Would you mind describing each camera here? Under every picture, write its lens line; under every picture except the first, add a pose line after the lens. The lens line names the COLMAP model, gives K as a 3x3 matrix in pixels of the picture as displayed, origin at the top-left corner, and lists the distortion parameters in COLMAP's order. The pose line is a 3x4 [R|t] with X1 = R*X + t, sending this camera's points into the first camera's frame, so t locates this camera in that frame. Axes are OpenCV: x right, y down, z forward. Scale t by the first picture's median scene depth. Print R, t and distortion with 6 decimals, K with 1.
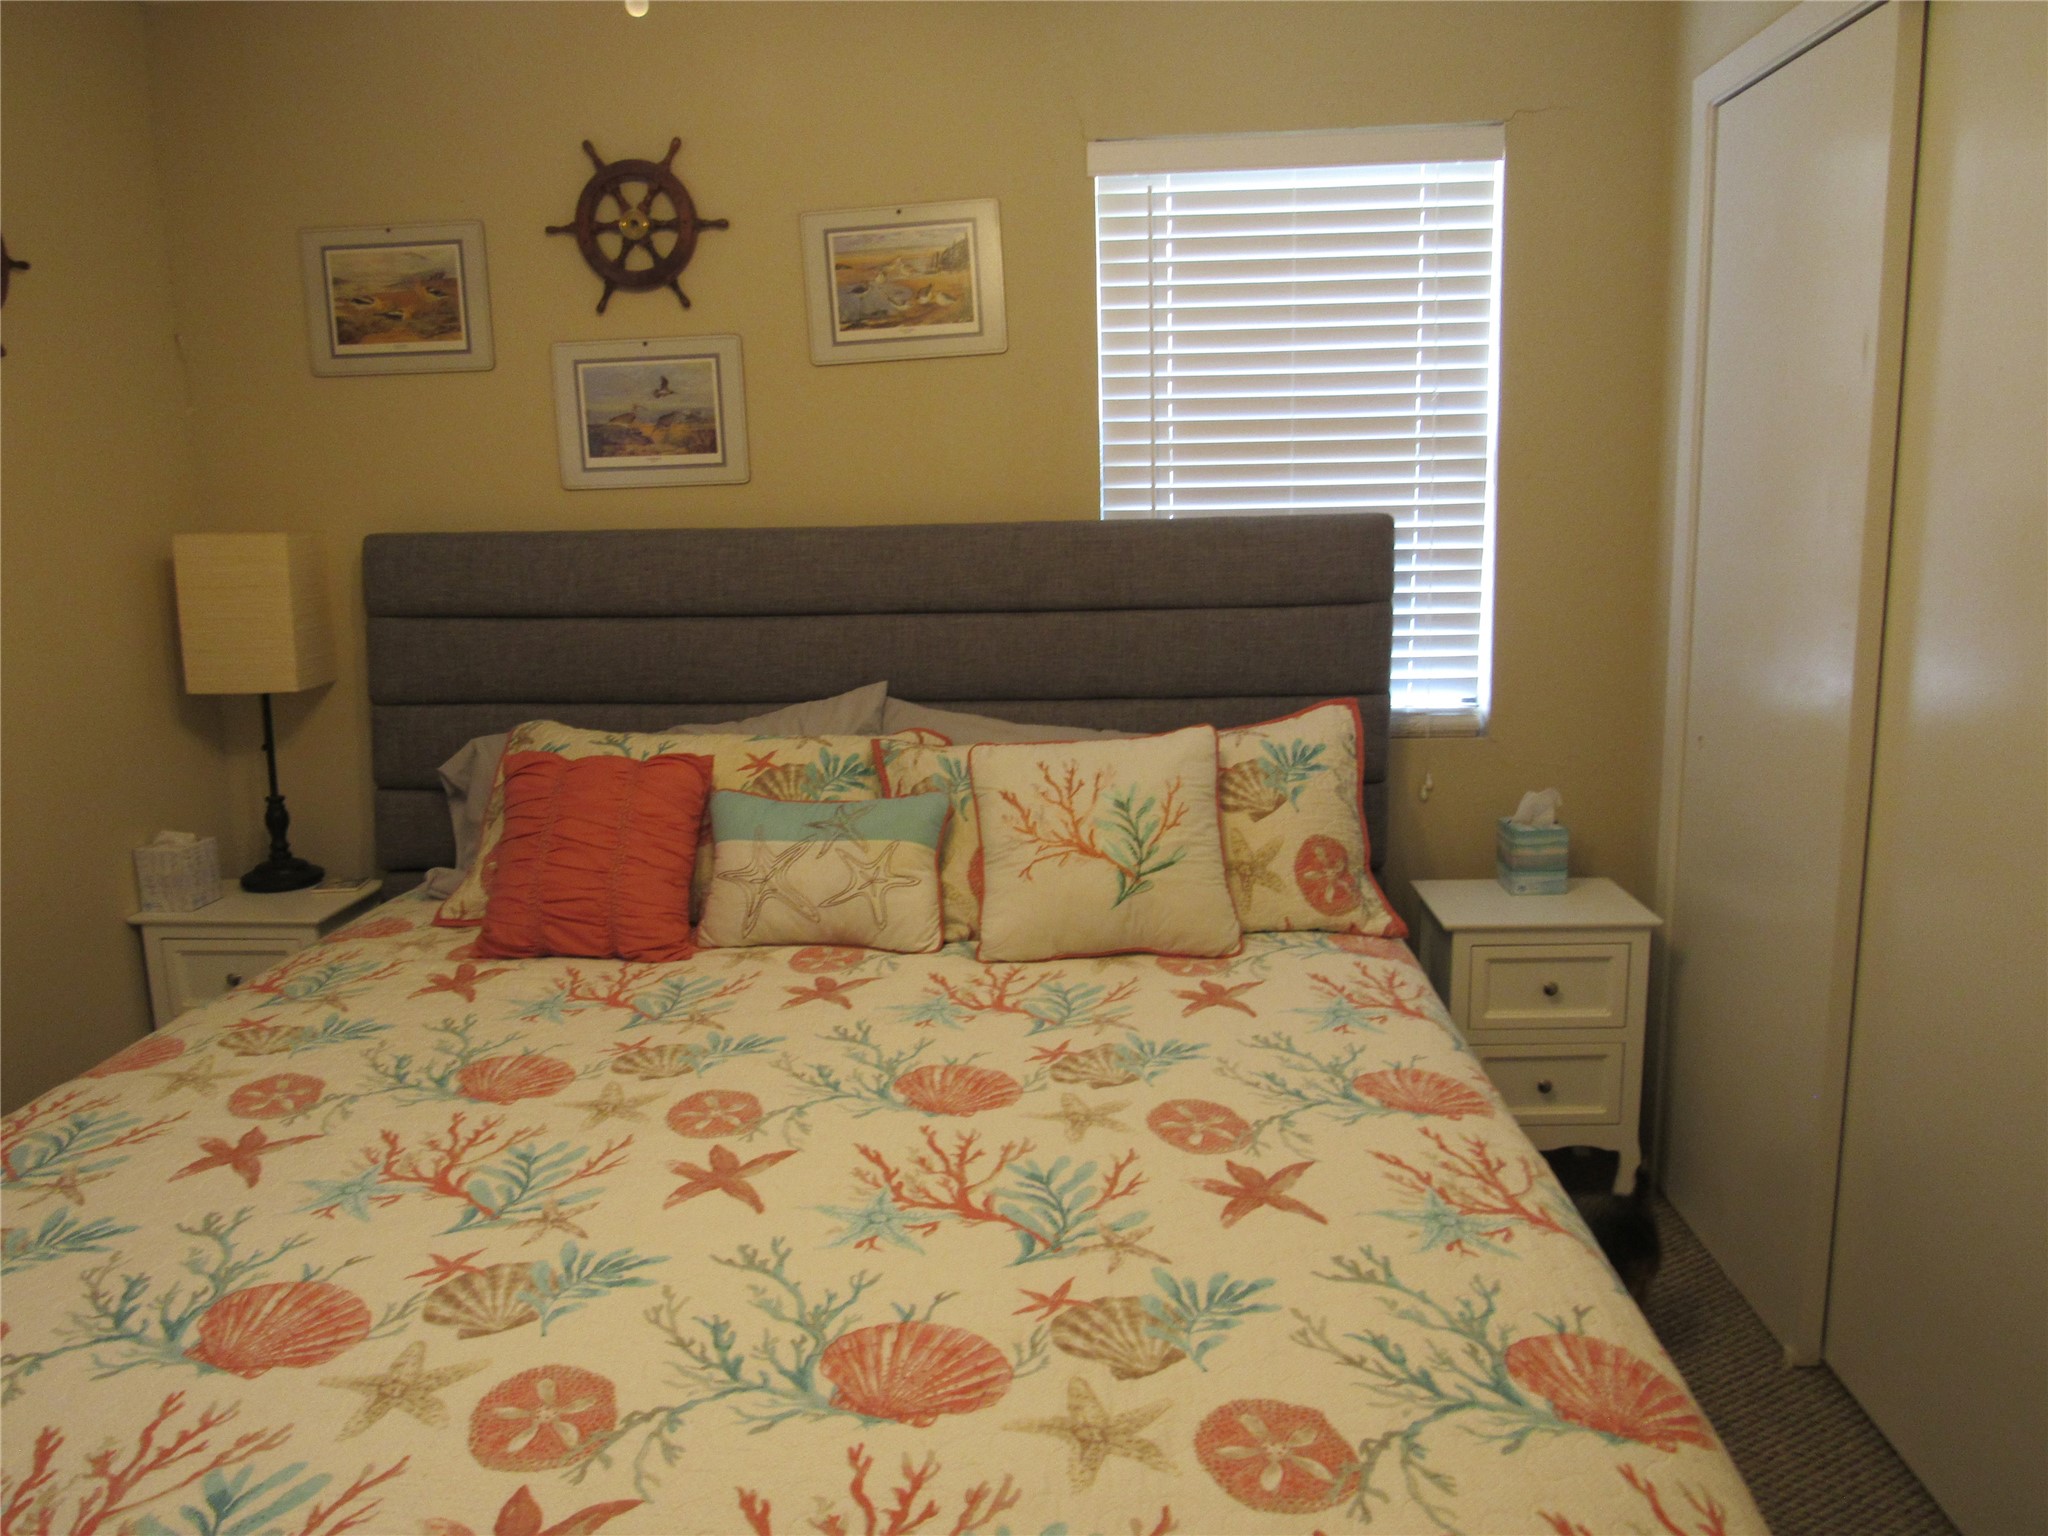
lens RADIAL K [[1458.4, 0, 1017.2], [0, 1458.4, 750.5], [0, 0, 1]] dist [-0.031808, 0.013710]
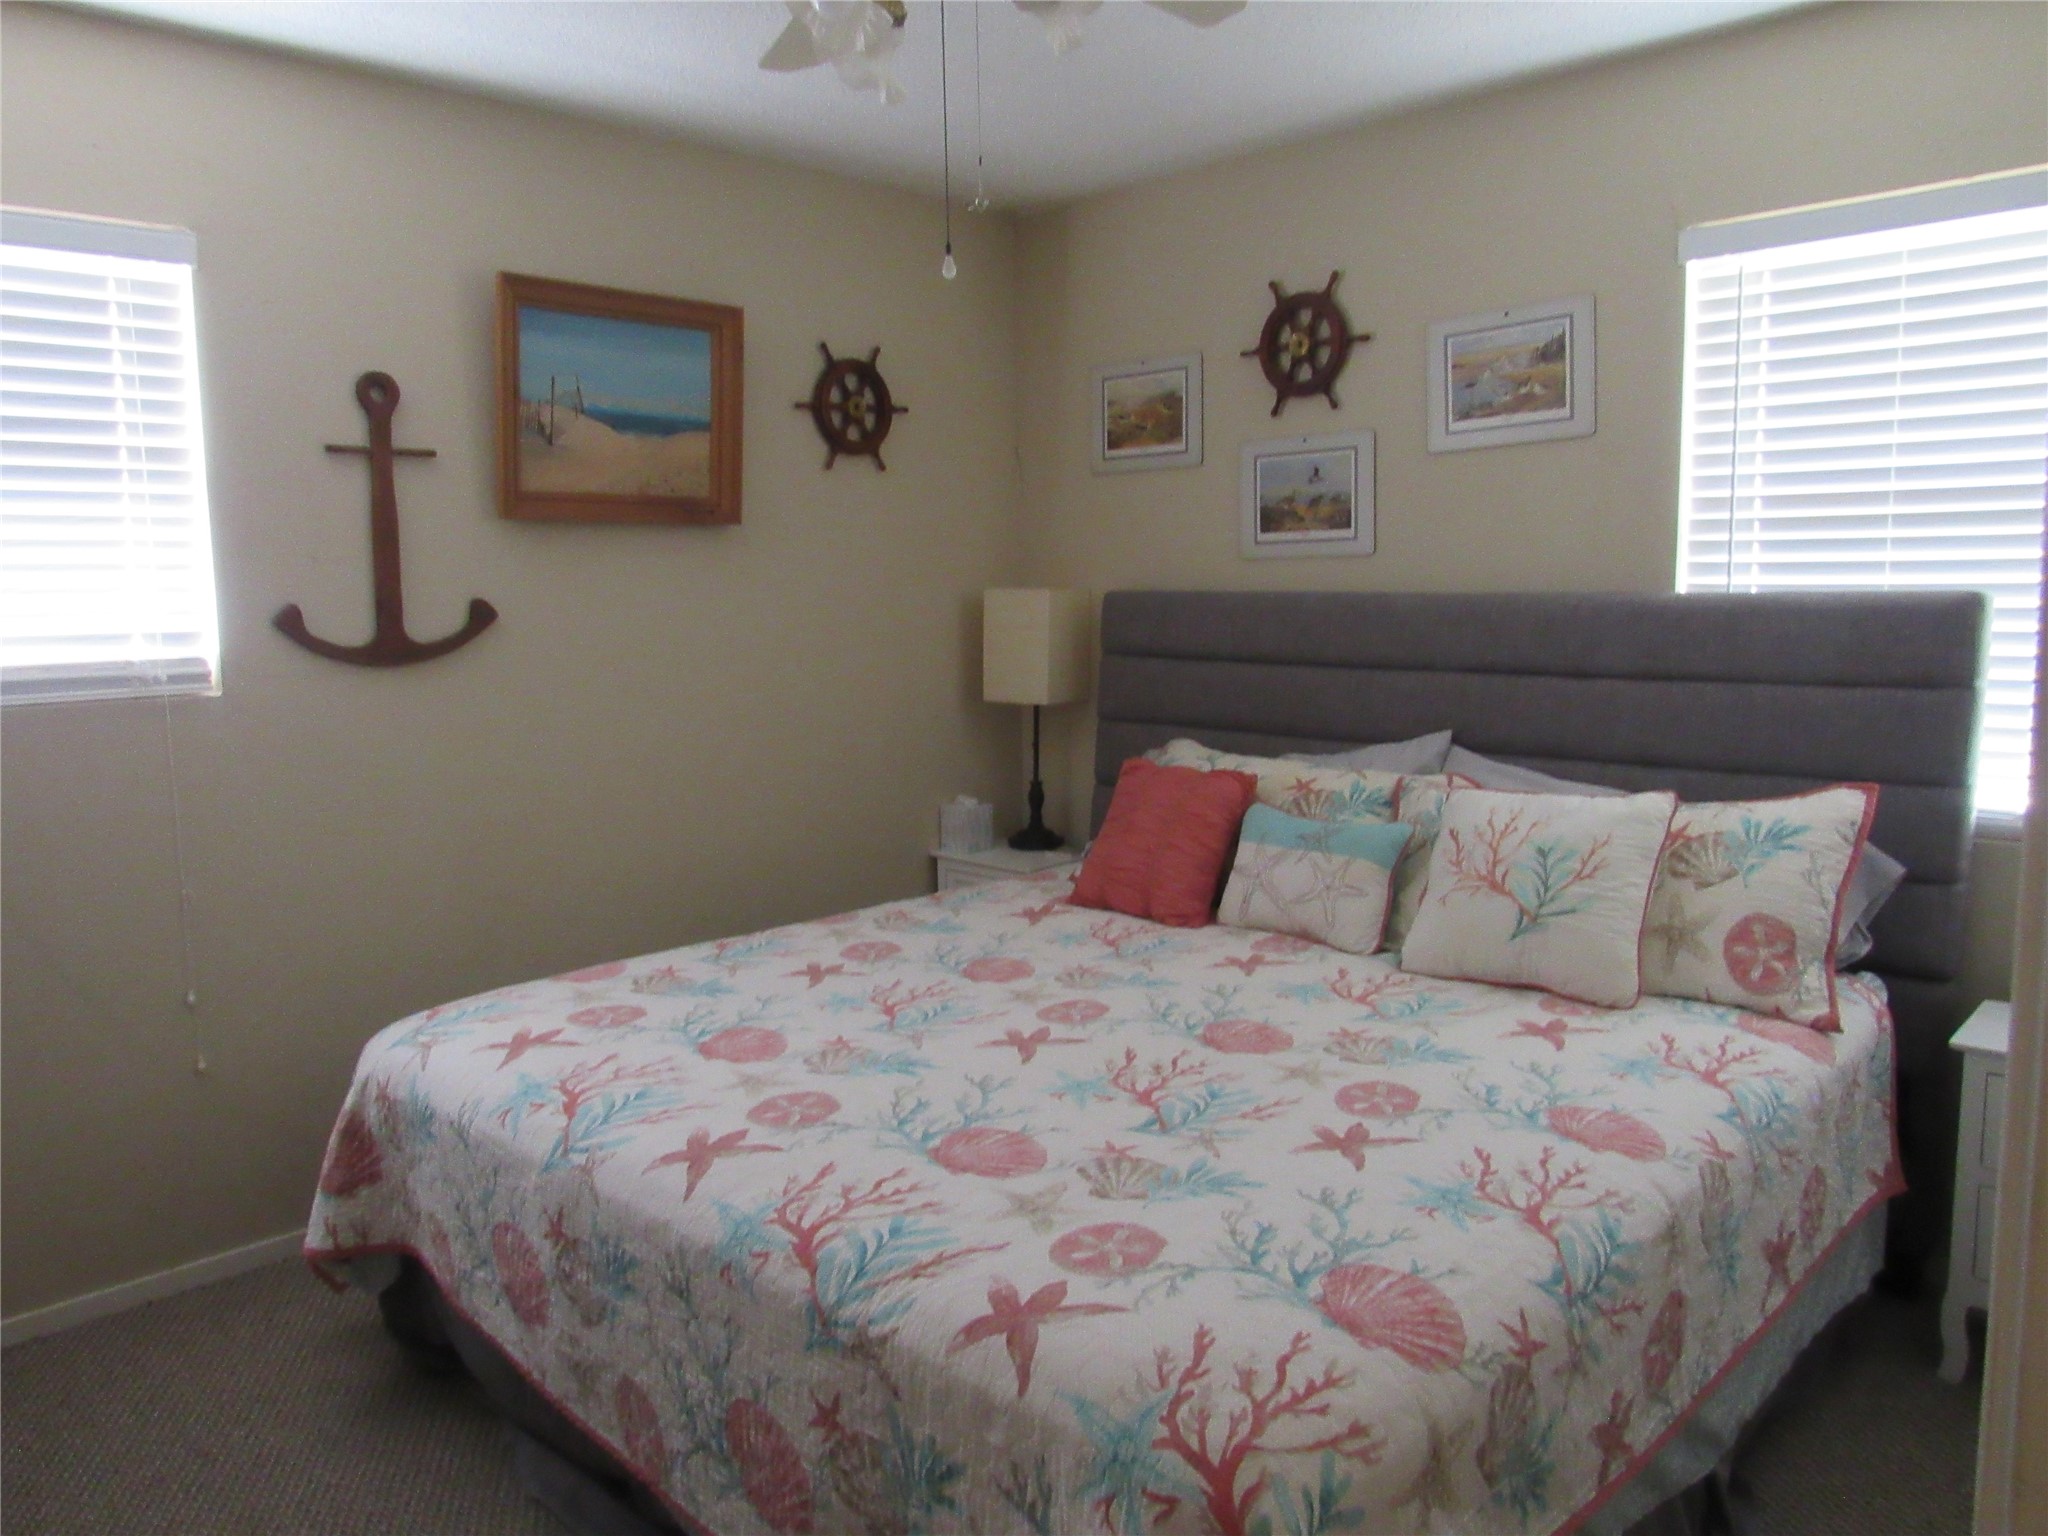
lens RADIAL K [[1458.4, 0, 1036.7], [0, 1458.4, 780.3], [0, 0, 1]] dist [-0.031808, 0.013710]
pose [[0.763934, 0.099755, -0.637537, 0.434308], [-0.109751, 0.993670, 0.023969, -0.001293], [0.635893, 0.051660, 0.770046, -0.078281]]
